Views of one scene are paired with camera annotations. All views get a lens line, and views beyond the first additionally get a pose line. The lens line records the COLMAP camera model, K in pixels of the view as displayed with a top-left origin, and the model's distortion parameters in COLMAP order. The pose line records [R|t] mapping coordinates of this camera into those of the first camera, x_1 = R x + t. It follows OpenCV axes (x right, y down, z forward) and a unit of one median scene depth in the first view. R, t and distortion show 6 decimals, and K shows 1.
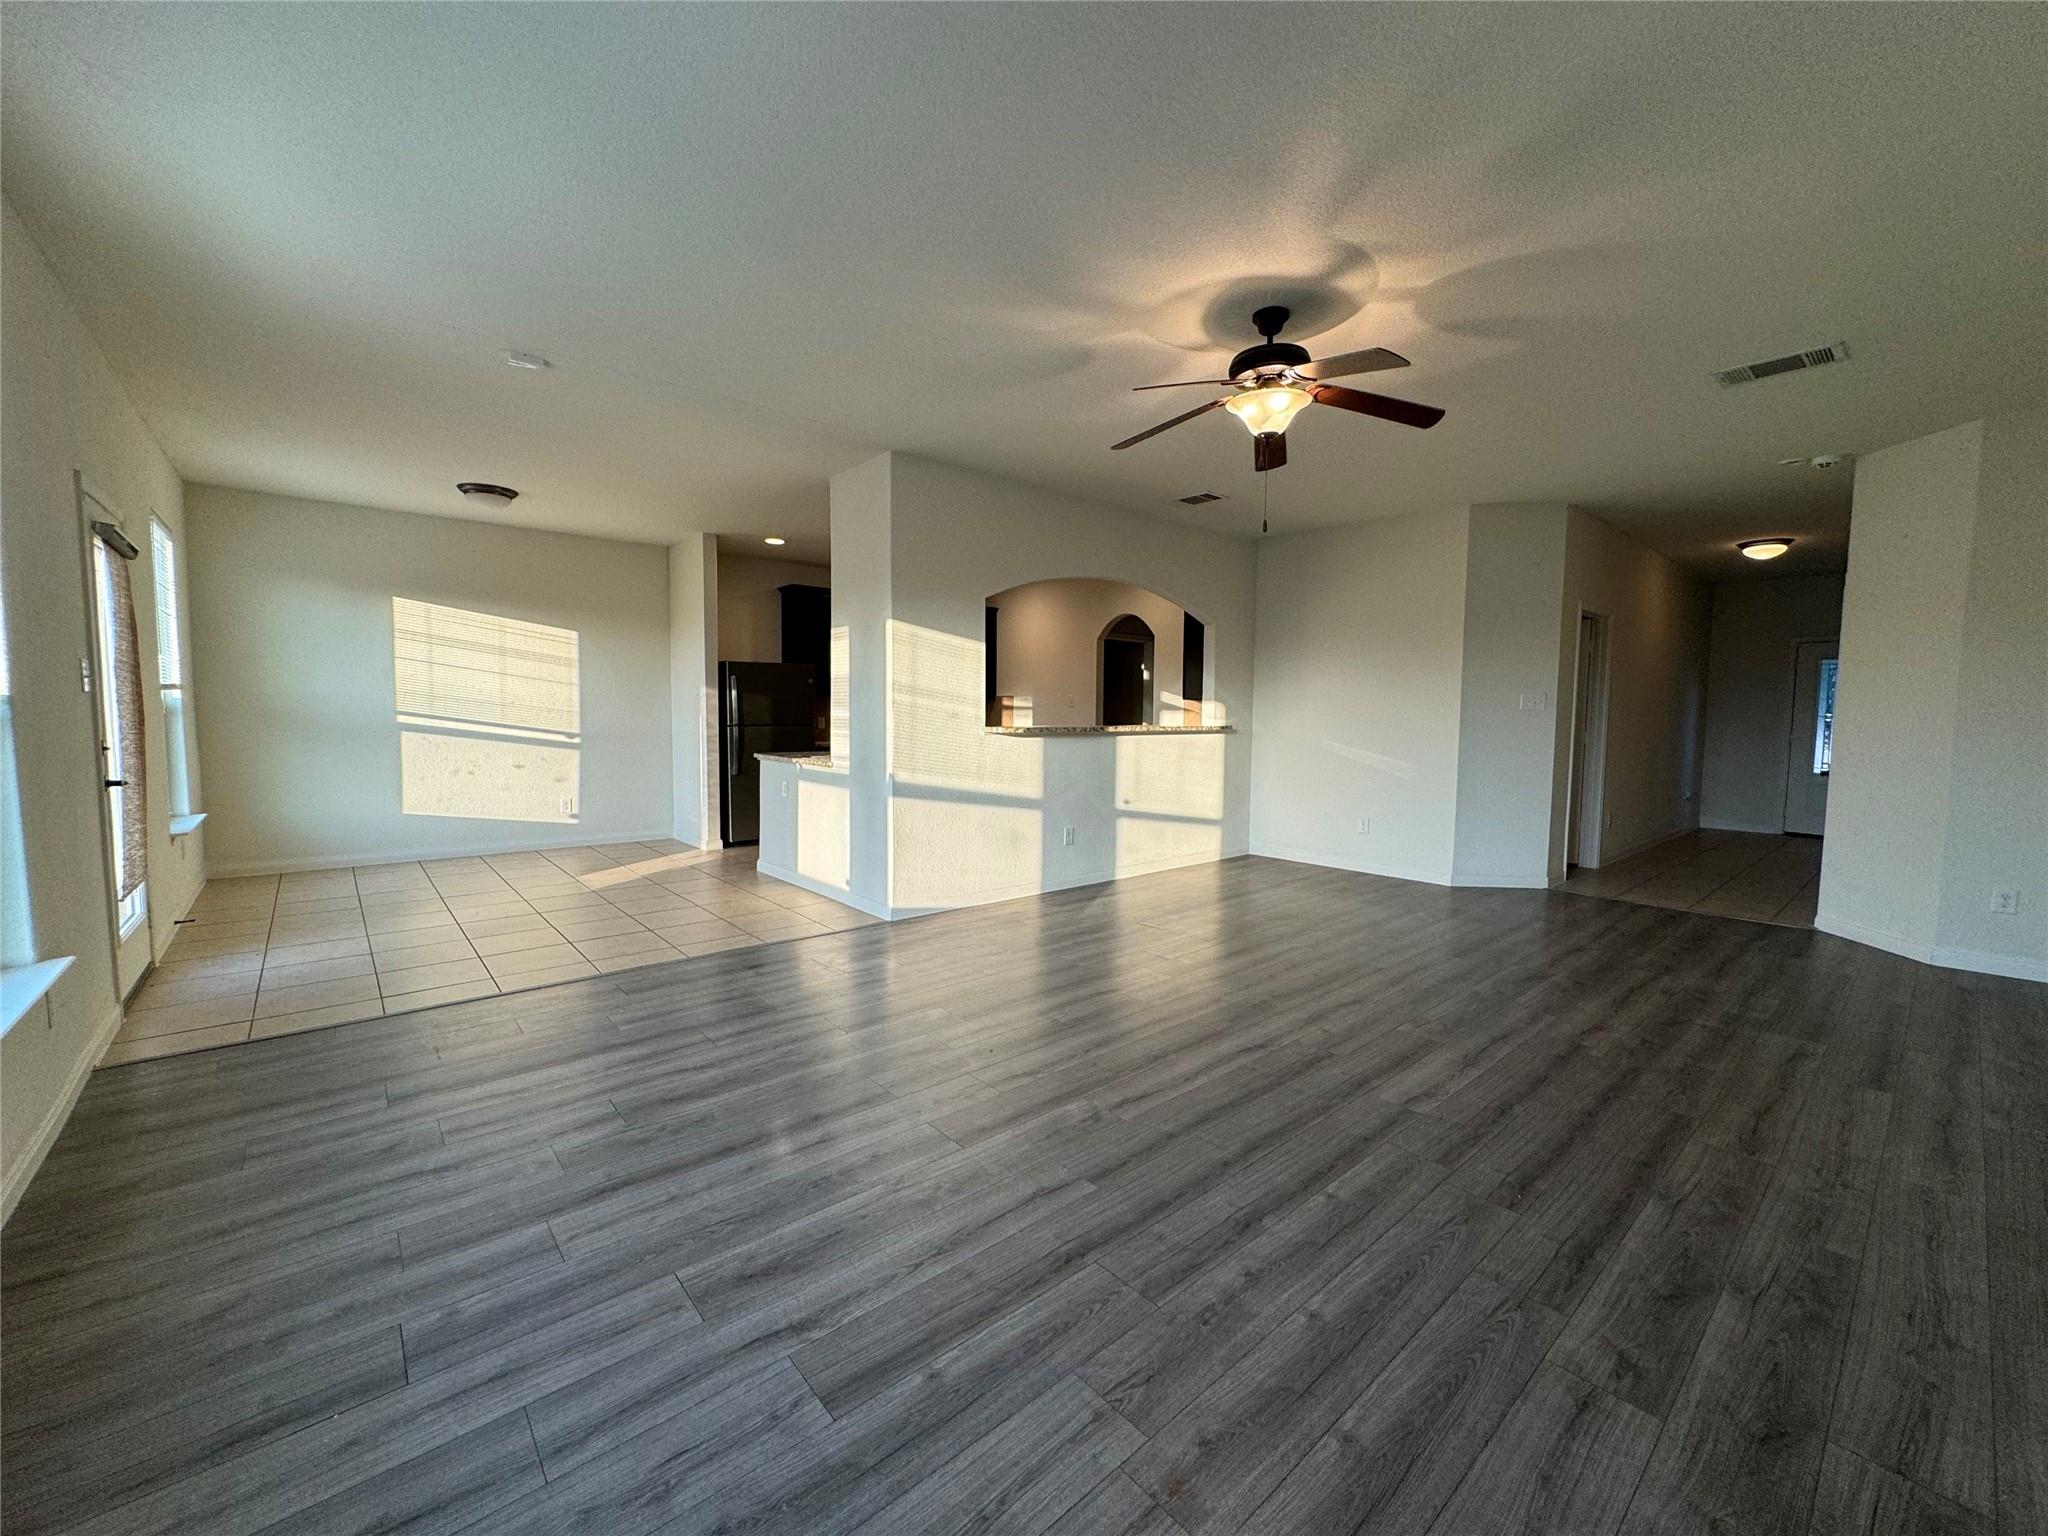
lens RADIAL K [[817.1, 0, 1021.4], [0, 817.1, 768.4], [0, 0, 1]] dist [-0.003277, 0.000776]
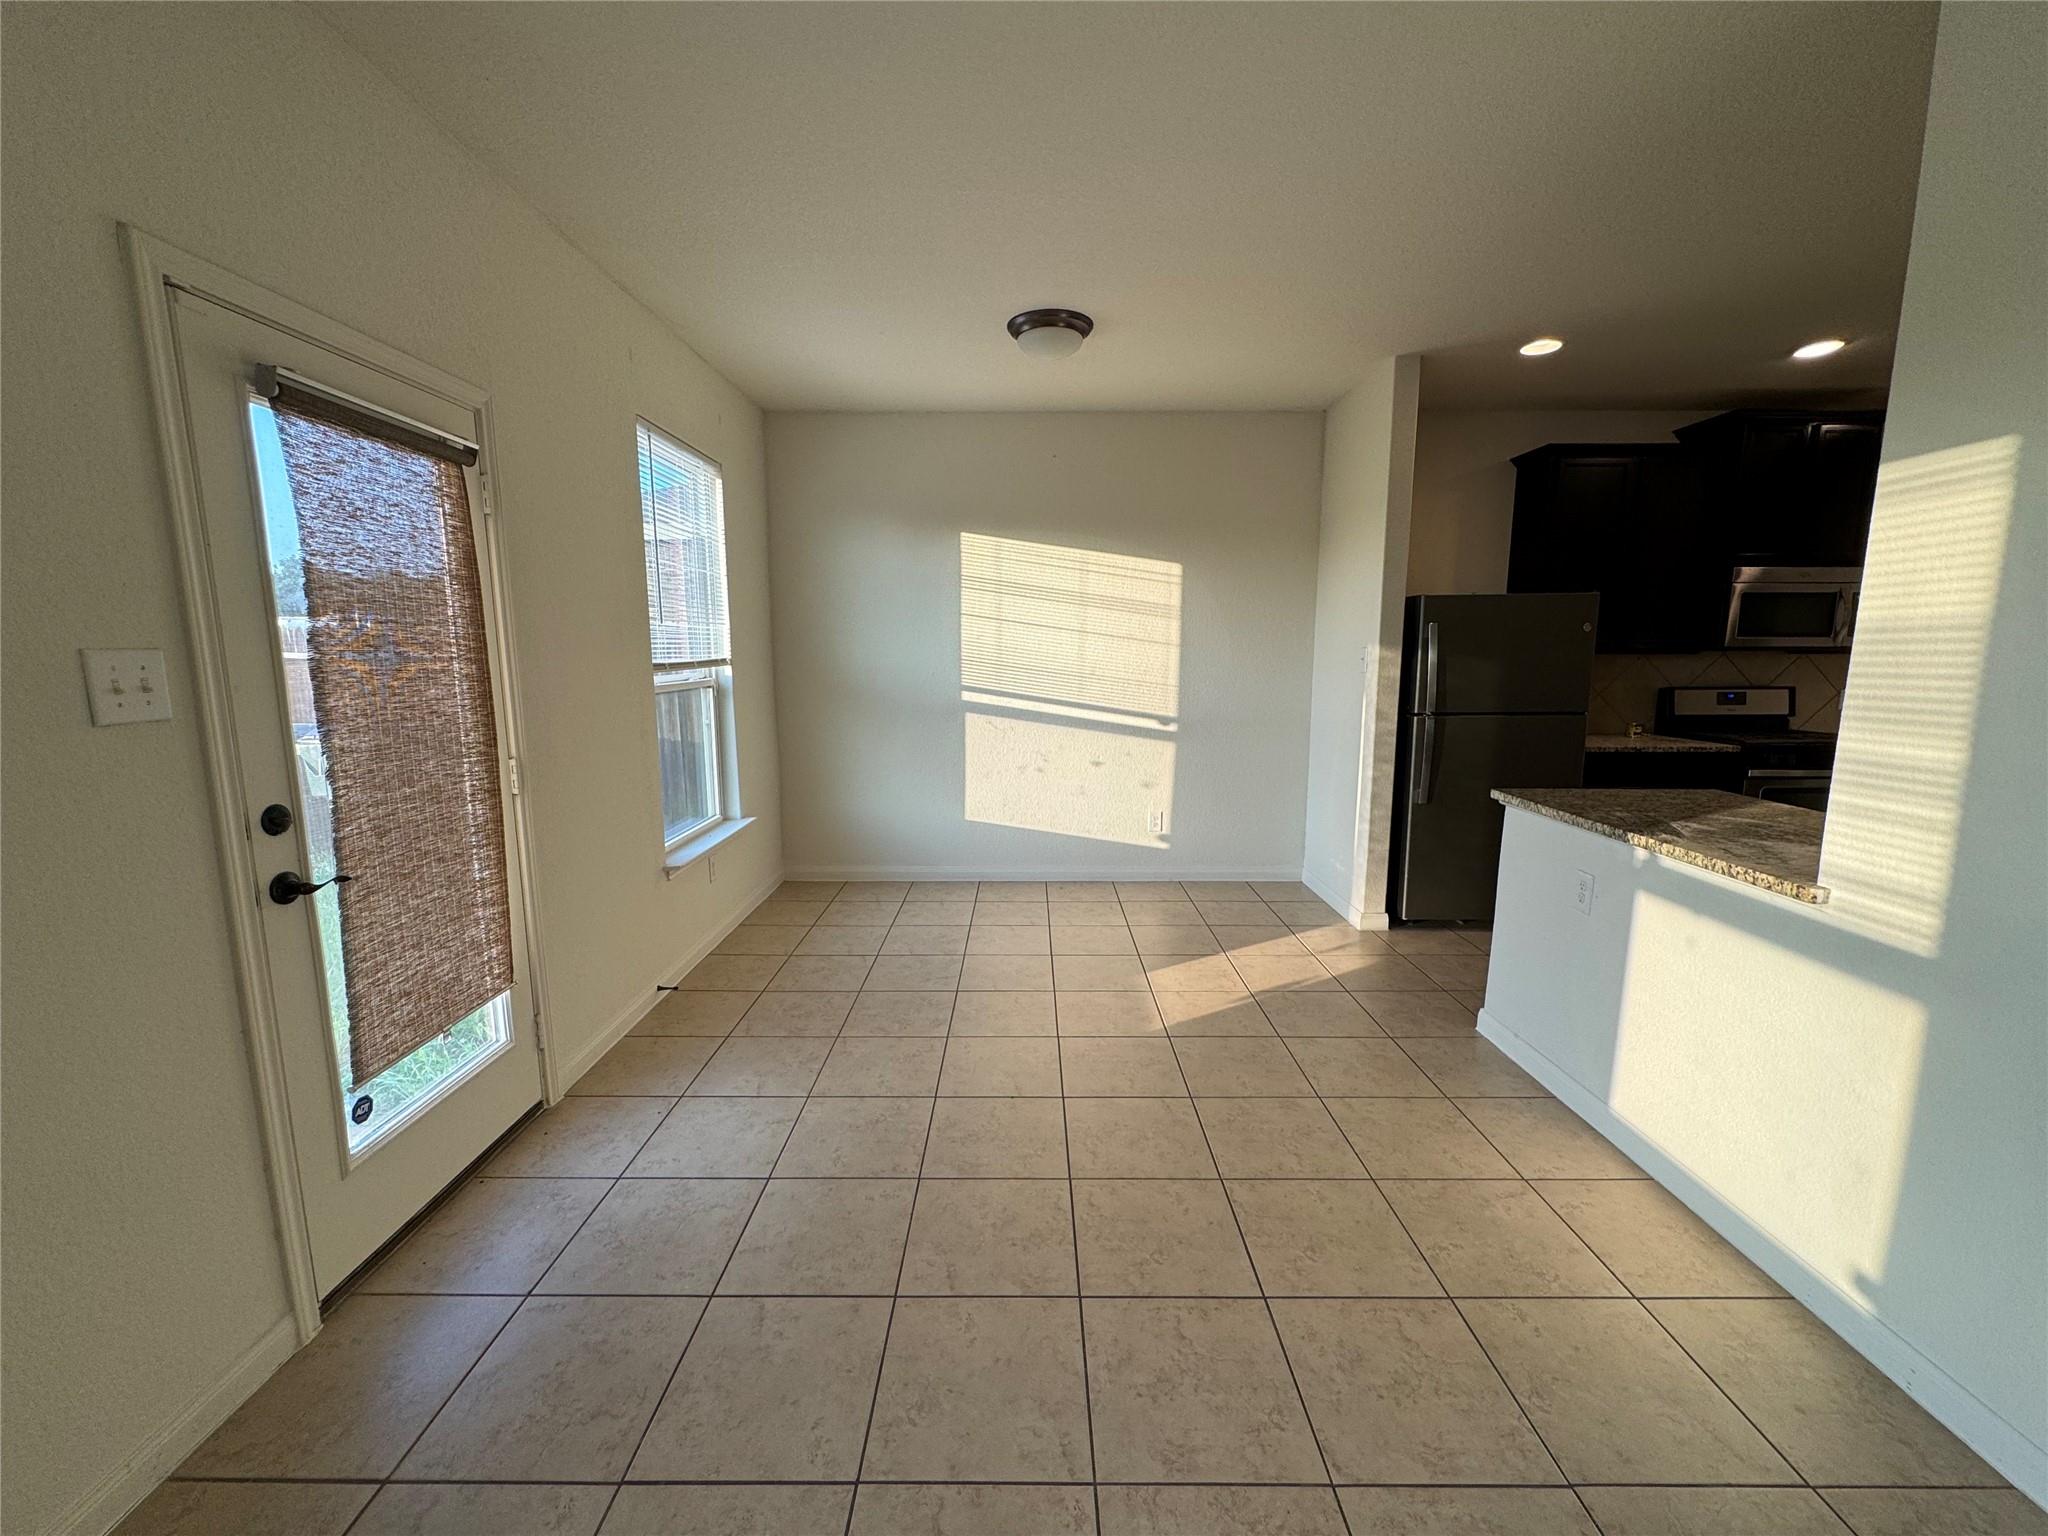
lens RADIAL K [[817.1, 0, 1024.8], [0, 817.1, 771.3], [0, 0, 1]] dist [-0.003277, 0.000776]
pose [[0.757655, 0.083996, -0.647228, -0.211043], [-0.035934, 0.995548, 0.087136, -0.056225], [0.651666, -0.042762, 0.757300, 0.435737]]
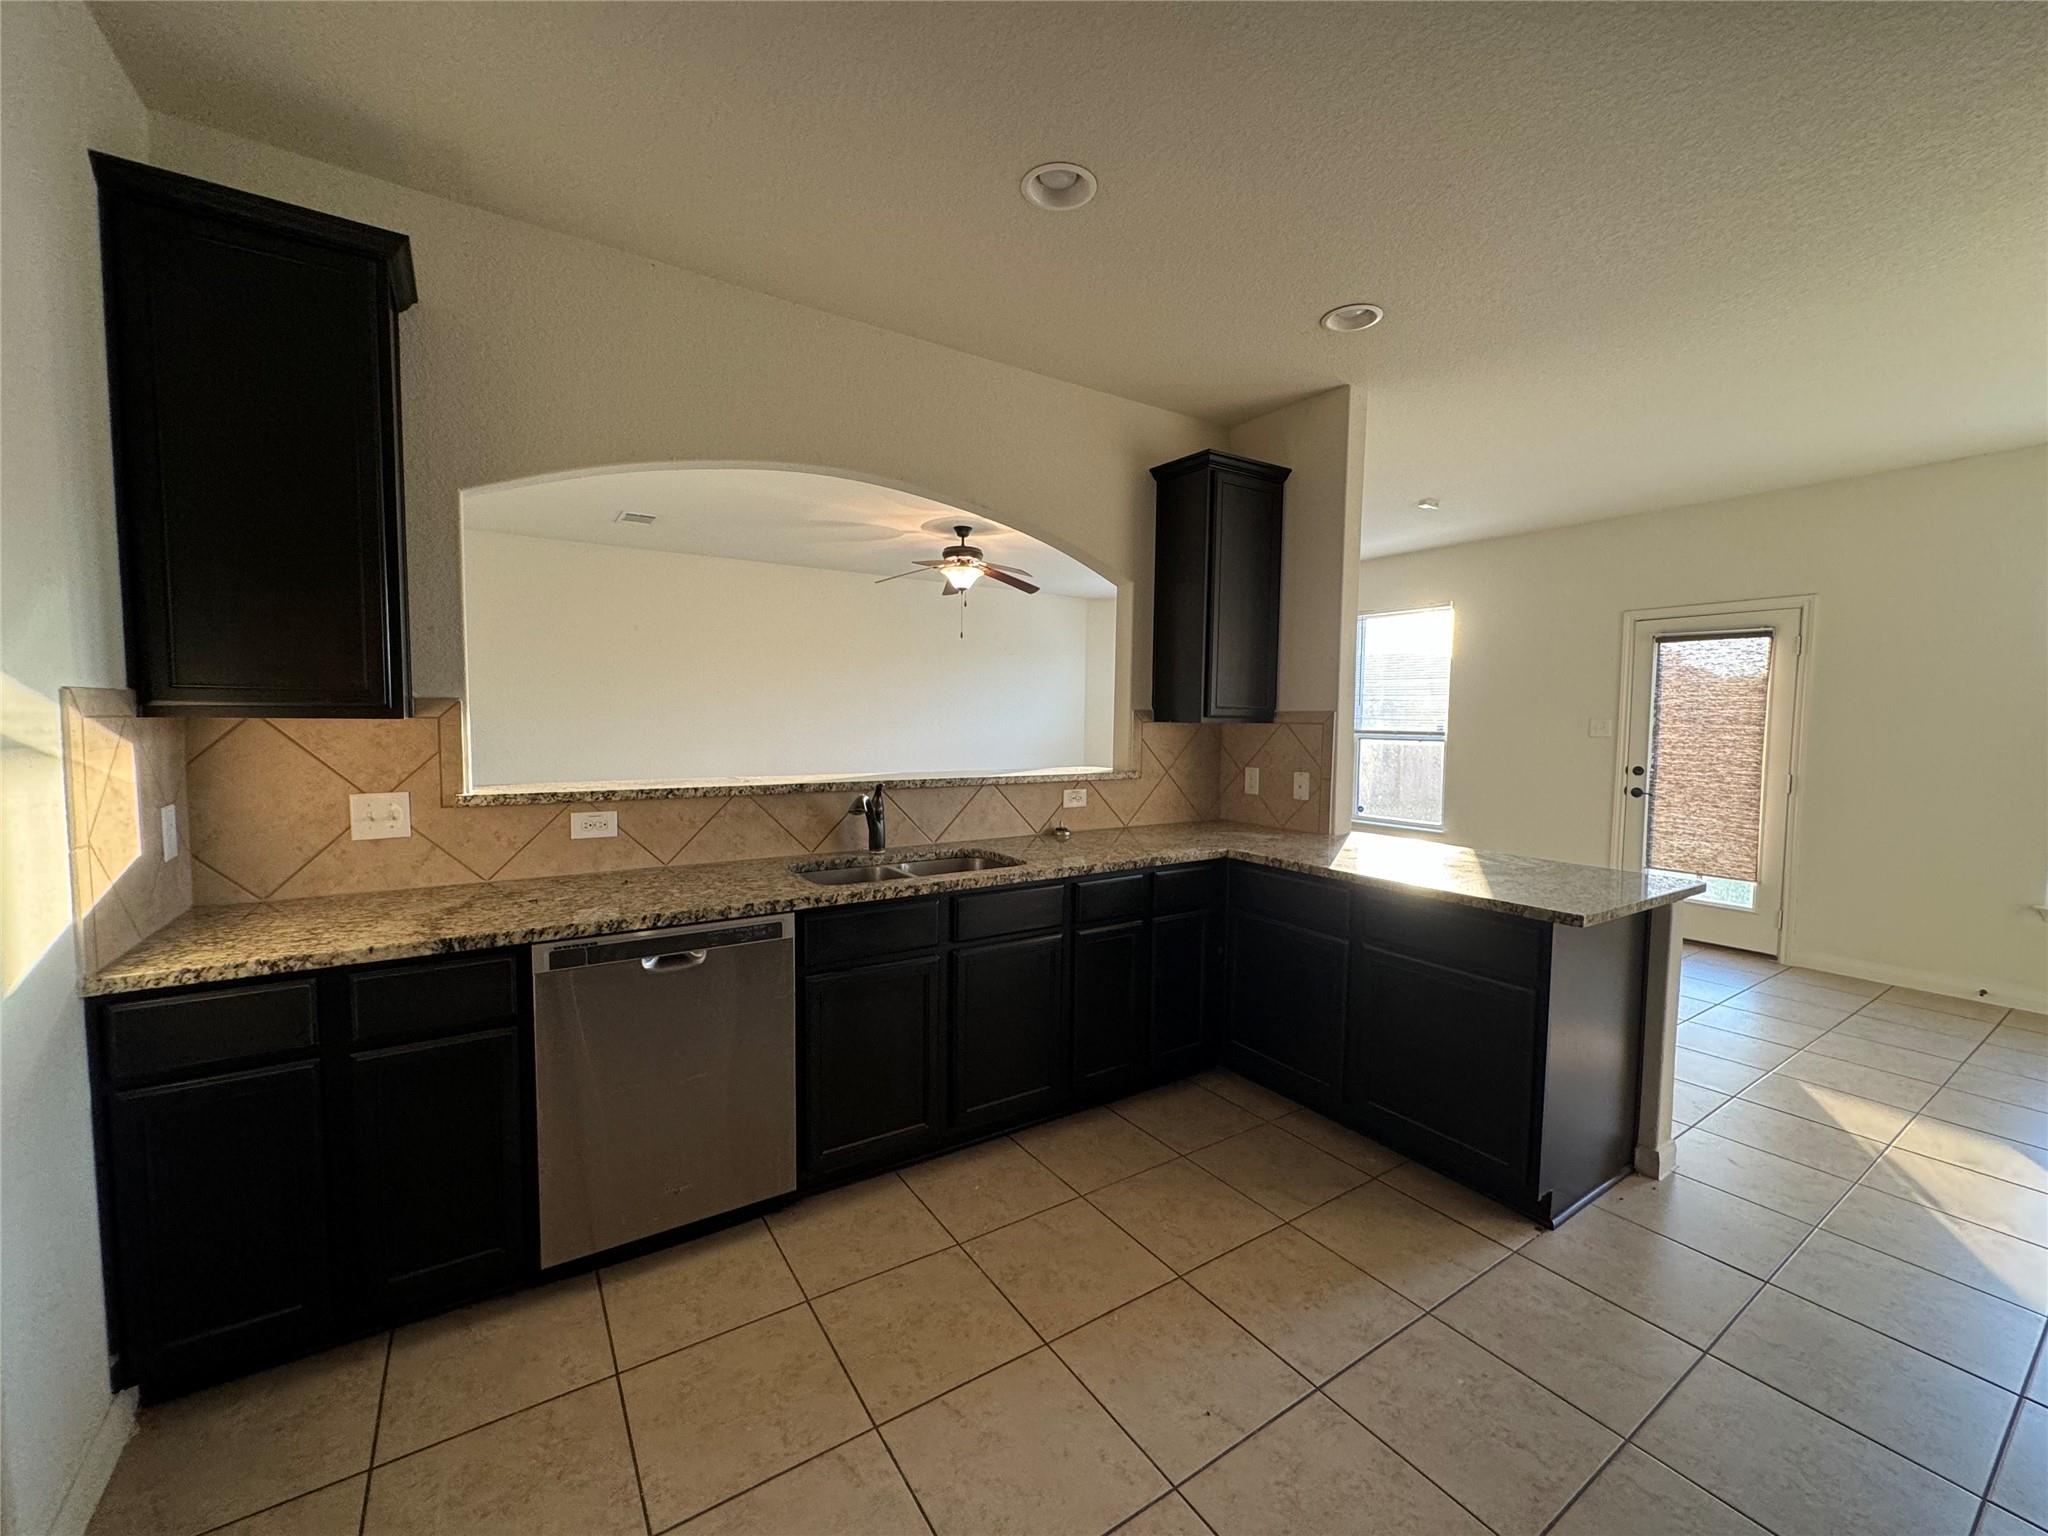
lens RADIAL K [[817.1, 0, 1025.4], [0, 817.1, 768.0], [0, 0, 1]] dist [-0.003277, 0.000776]
pose [[-0.993050, -0.028944, 0.114080, -0.038168], [-0.013249, 0.990619, 0.136007, -0.114706], [-0.116946, 0.133550, -0.984118, 1.319105]]
